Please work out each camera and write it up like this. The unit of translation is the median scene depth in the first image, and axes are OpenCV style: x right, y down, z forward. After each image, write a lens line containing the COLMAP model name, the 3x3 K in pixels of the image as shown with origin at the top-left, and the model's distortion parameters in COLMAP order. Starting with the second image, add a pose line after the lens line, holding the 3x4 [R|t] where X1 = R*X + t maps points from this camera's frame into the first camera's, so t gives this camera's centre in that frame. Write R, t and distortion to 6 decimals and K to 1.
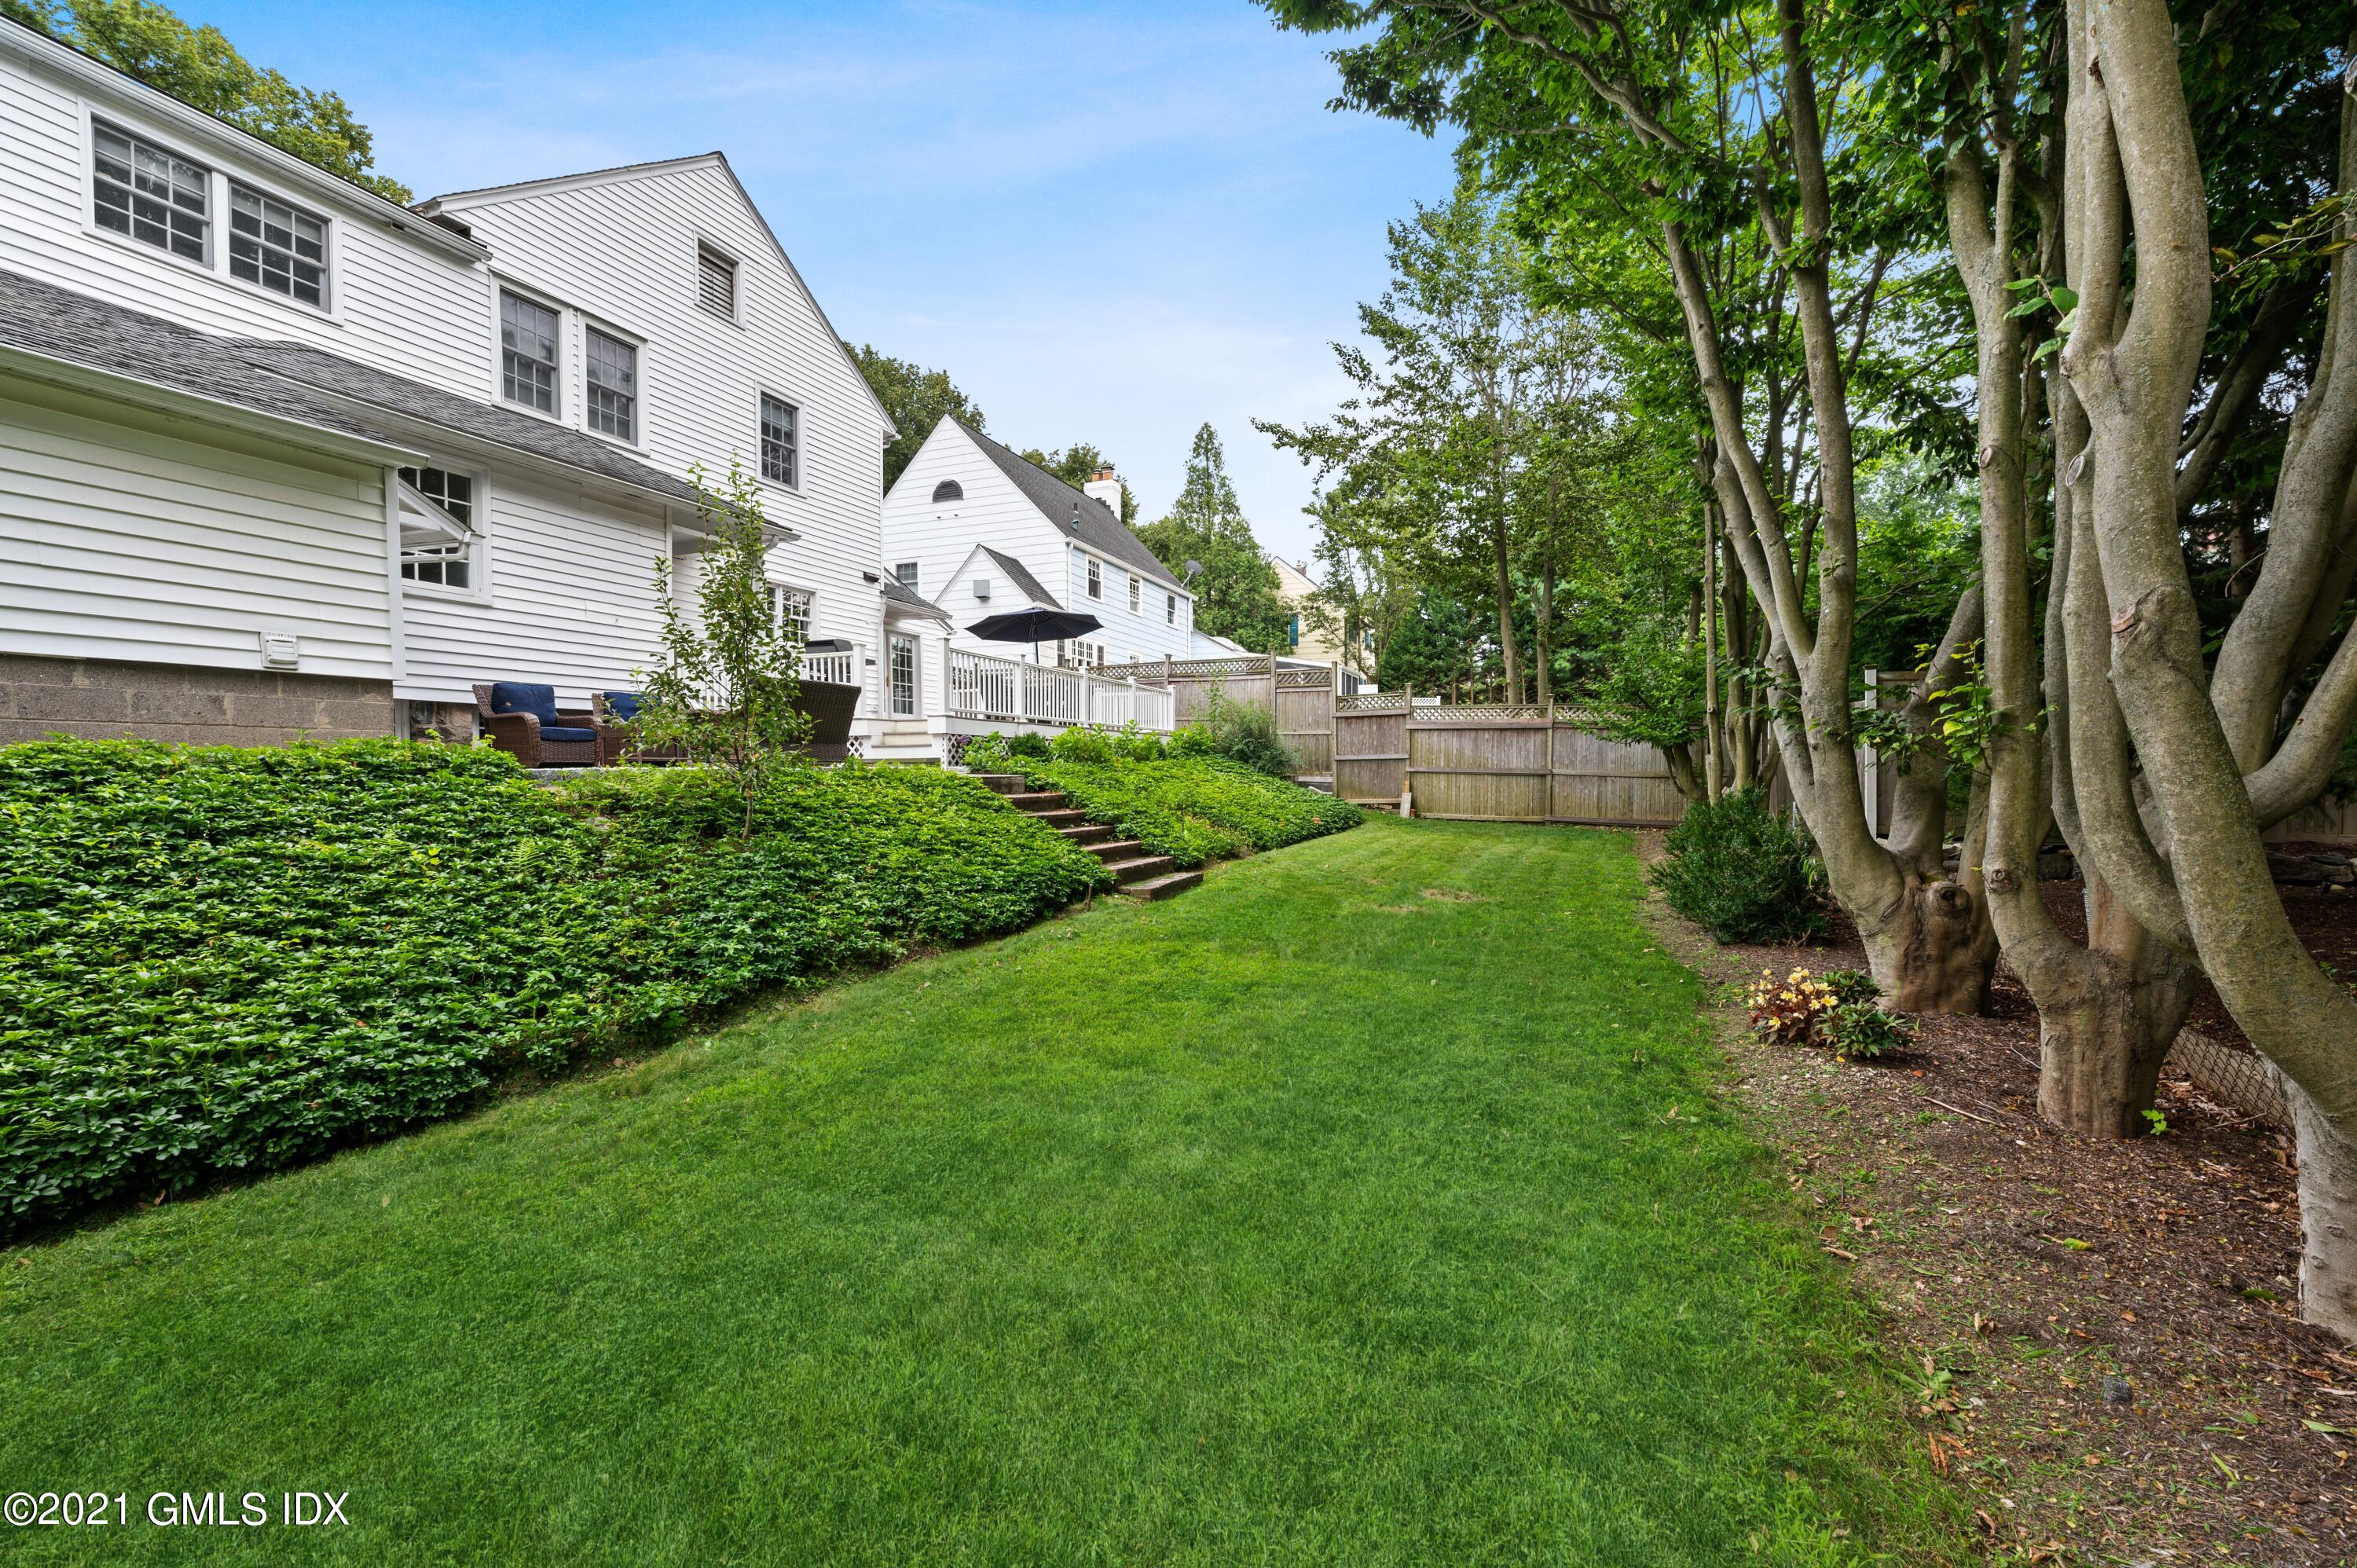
lens RADIAL K [[956.3, 0, 1181.9], [0, 956.3, 774.7], [0, 0, 1]] dist [0.003988, 0.000338]
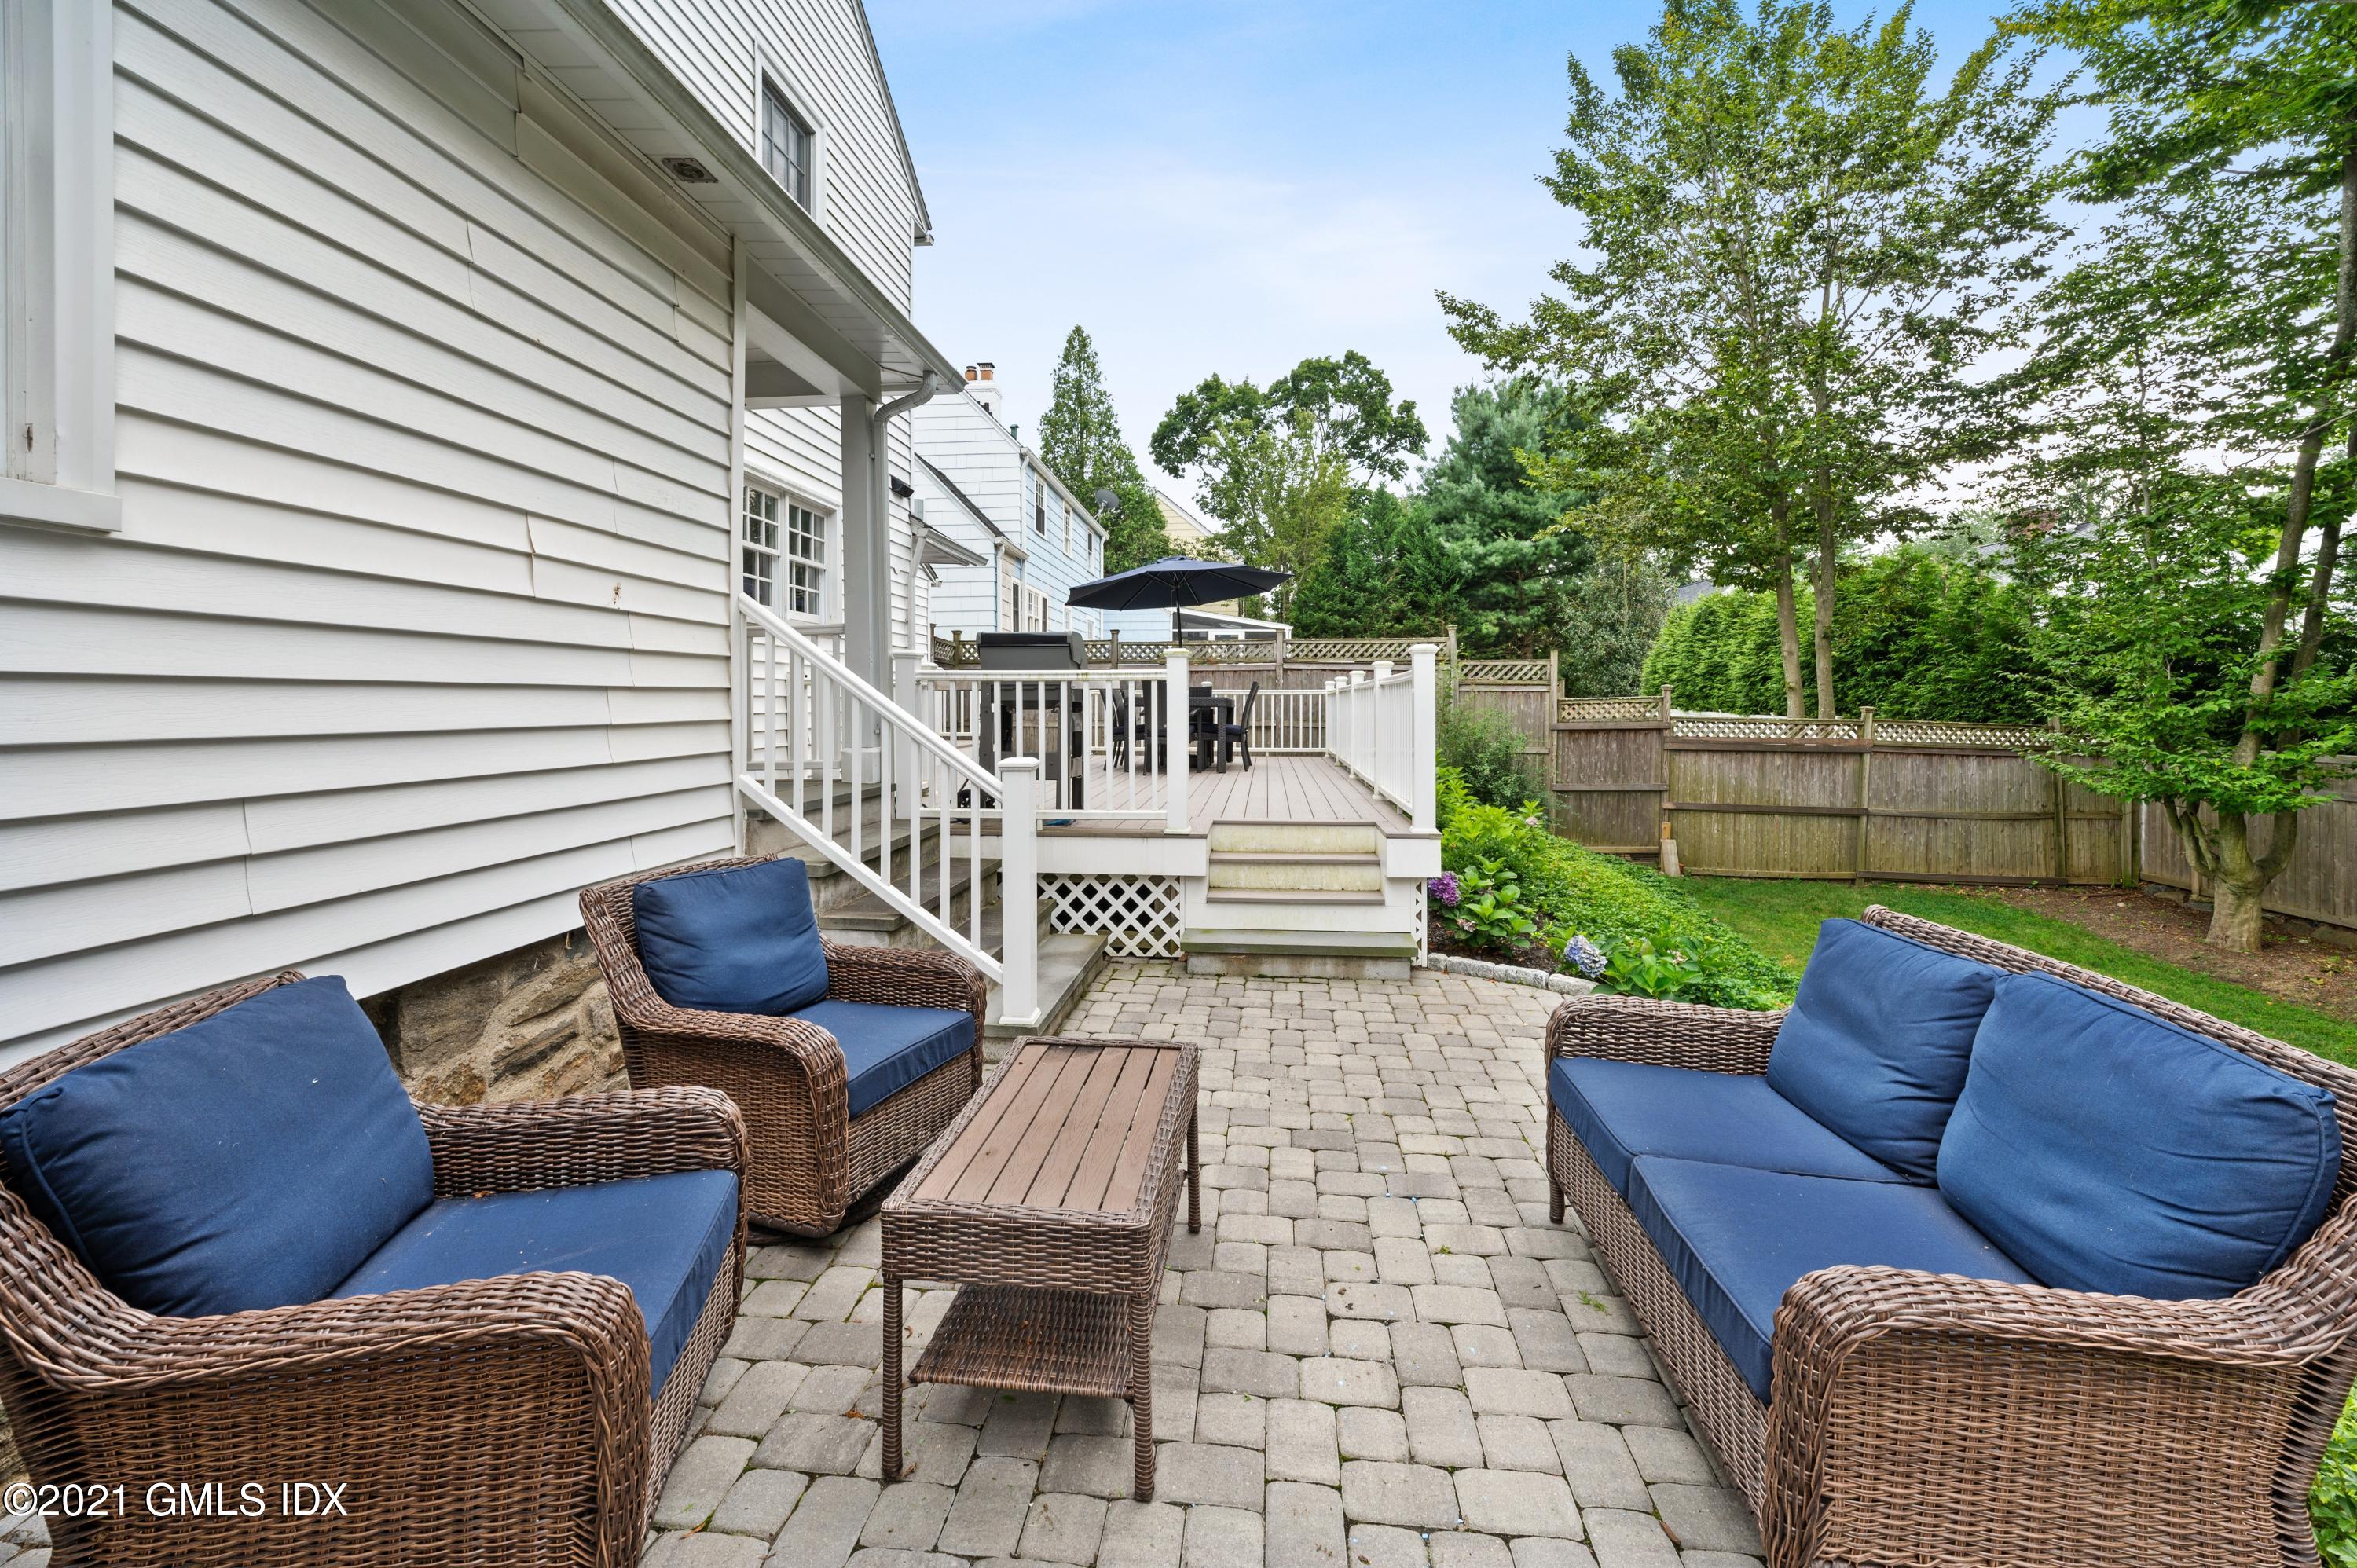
lens RADIAL K [[956.3, 0, 1171.8], [0, 956.3, 699.8], [0, 0, 1]] dist [0.003988, 0.000338]
pose [[0.957821, 0.000452, 0.287367, -0.331420], [0.002451, 0.999950, -0.009742, -0.081338], [-0.287356, 0.010036, 0.957771, 0.441128]]
